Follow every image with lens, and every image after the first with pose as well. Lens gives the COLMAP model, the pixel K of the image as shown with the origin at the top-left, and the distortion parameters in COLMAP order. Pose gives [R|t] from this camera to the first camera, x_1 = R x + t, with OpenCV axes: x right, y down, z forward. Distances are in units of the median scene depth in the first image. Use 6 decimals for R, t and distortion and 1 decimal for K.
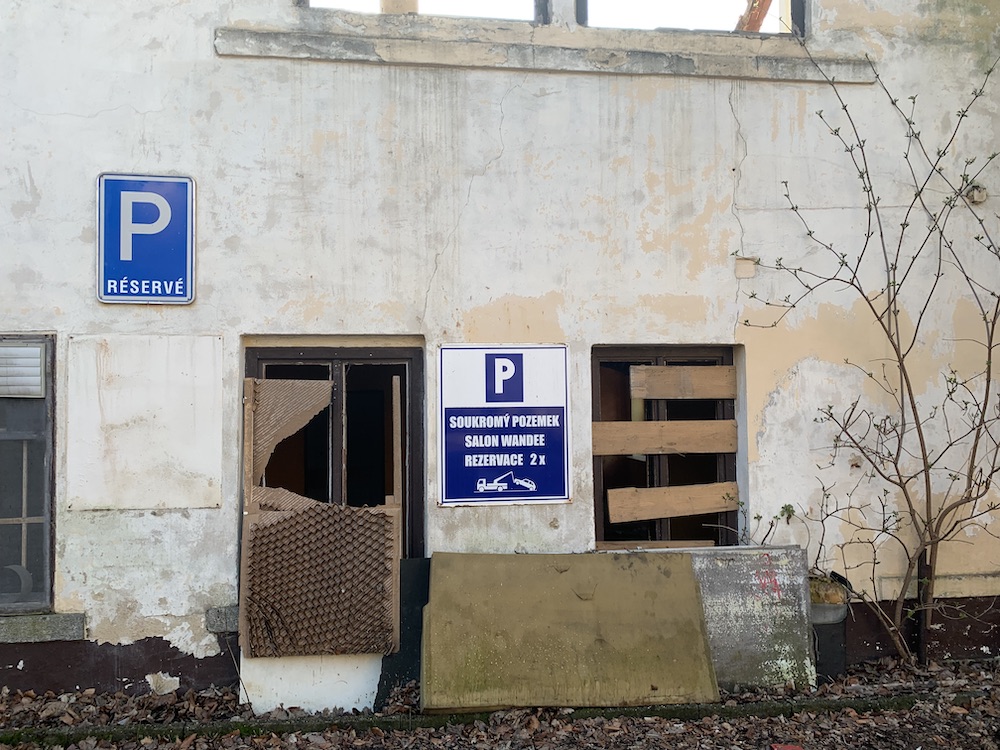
lens RADIAL K [[778.8, 0, 500.1], [0, 778.8, 383.3], [0, 0, 1]] dist [0.004070, -0.012741]
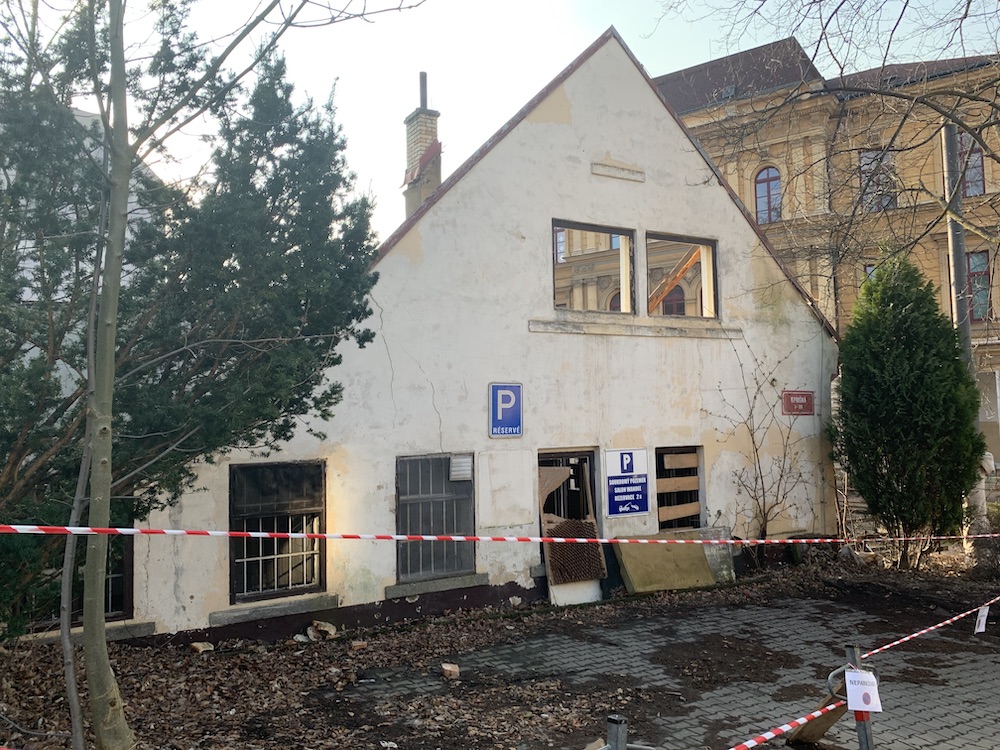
lens RADIAL K [[778.8, 0, 497.5], [0, 778.8, 370.8], [0, 0, 1]] dist [0.004070, -0.012741]
pose [[0.927563, 0.011793, 0.373480, -1.273589], [0.007972, 0.998650, -0.051332, -0.171471], [-0.373581, 0.050591, 0.926217, -1.099281]]
